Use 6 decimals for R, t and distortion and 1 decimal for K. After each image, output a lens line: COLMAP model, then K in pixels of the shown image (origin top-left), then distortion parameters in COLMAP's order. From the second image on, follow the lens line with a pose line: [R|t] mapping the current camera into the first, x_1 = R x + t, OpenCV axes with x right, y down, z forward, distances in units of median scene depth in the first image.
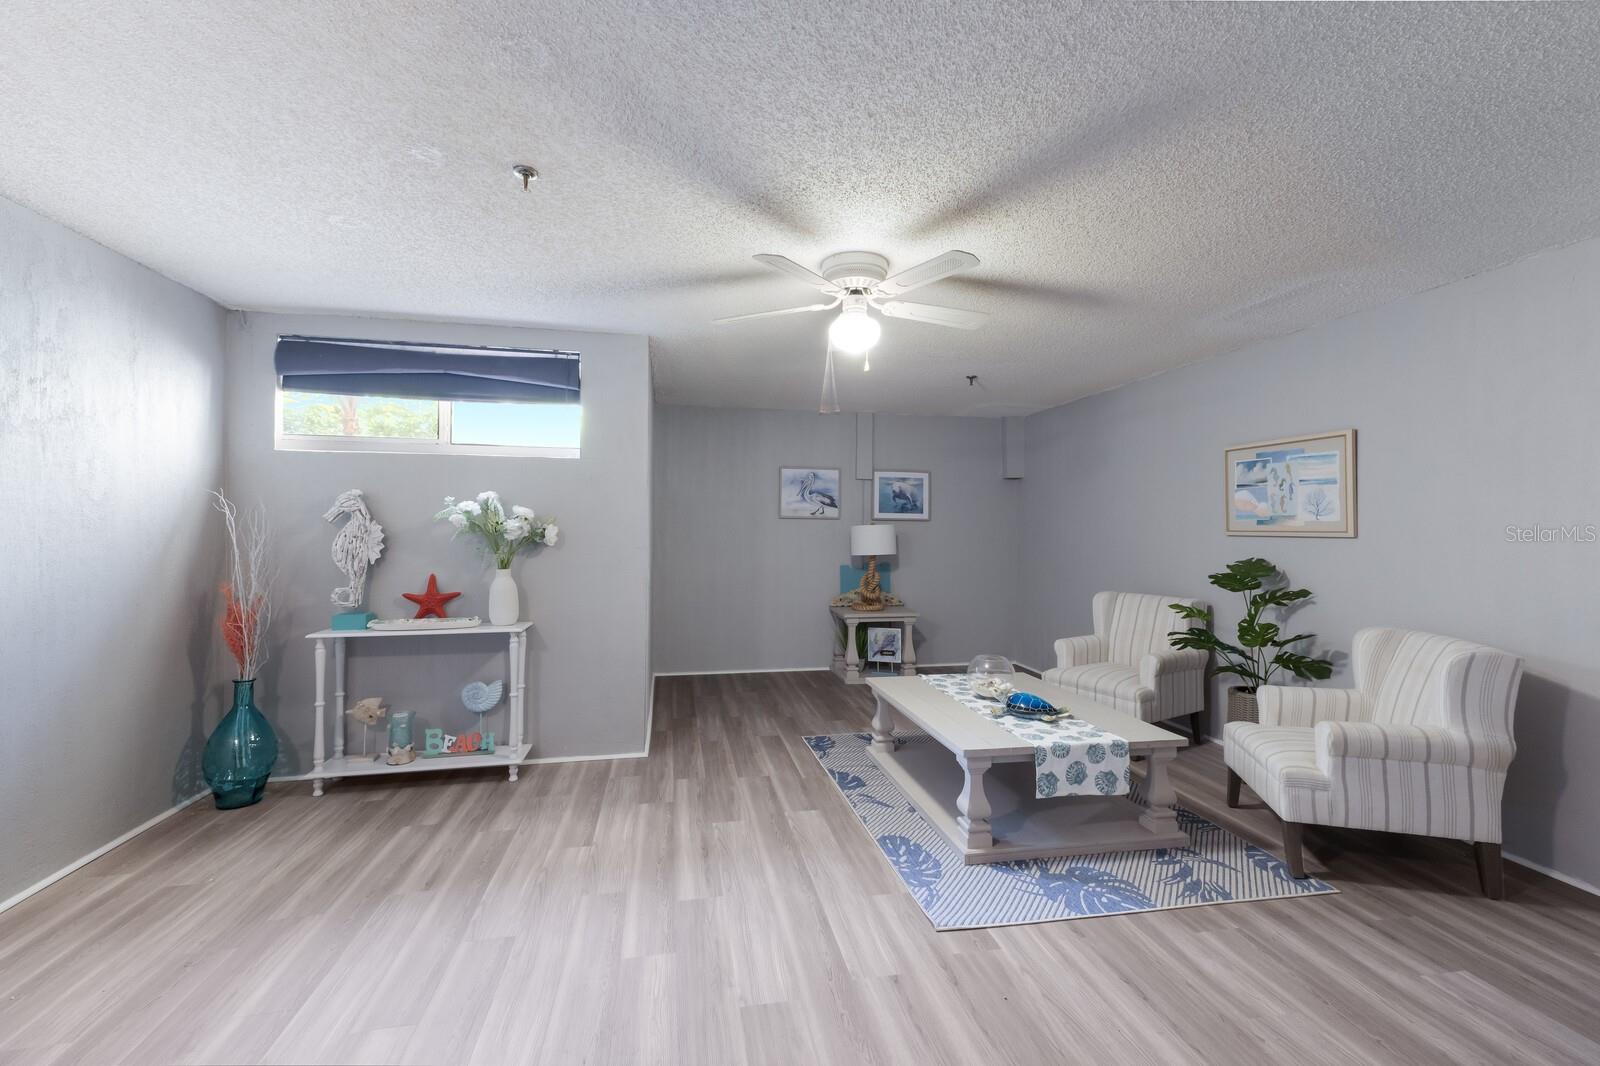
lens RADIAL K [[686.1, 0, 805.5], [0, 686.1, 516.8], [0, 0, 1]] dist [0.012172, 0.000438]
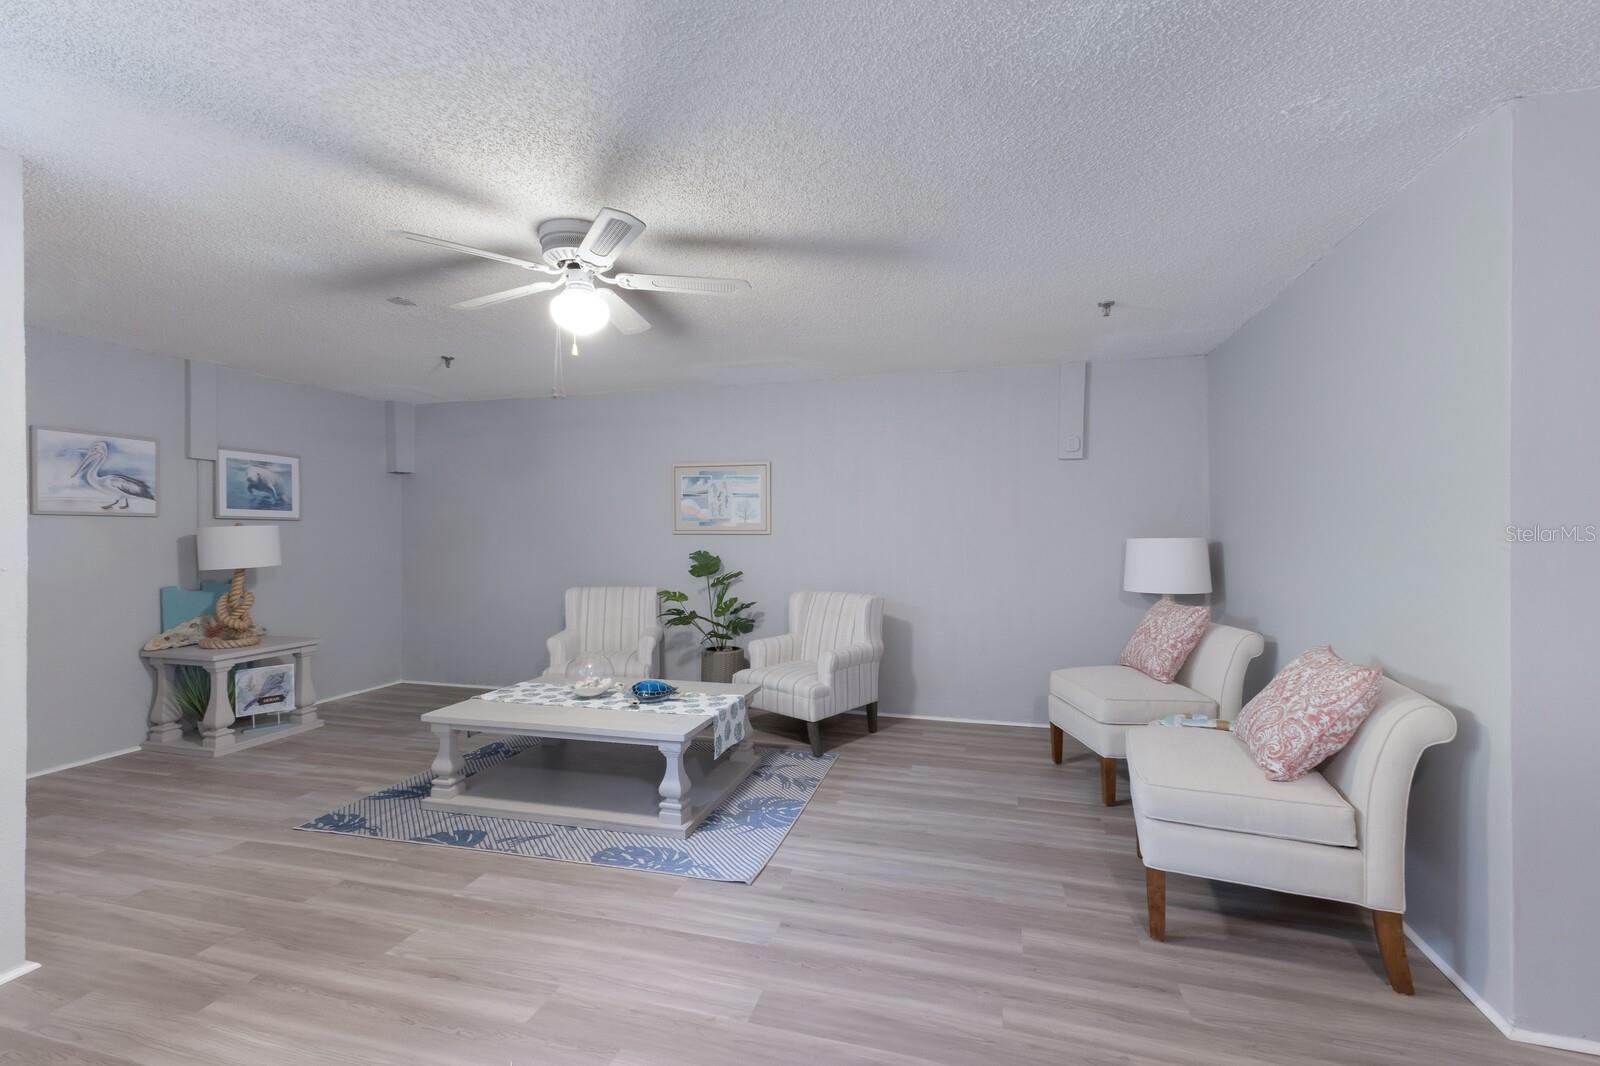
lens RADIAL K [[686.1, 0, 808.7], [0, 686.1, 536.2], [0, 0, 1]] dist [0.012172, 0.000438]
pose [[0.443225, -0.014477, 0.896294, -0.465380], [-0.010877, 0.999709, 0.021526, 0.001507], [-0.896344, -0.019290, 0.442939, 0.254651]]
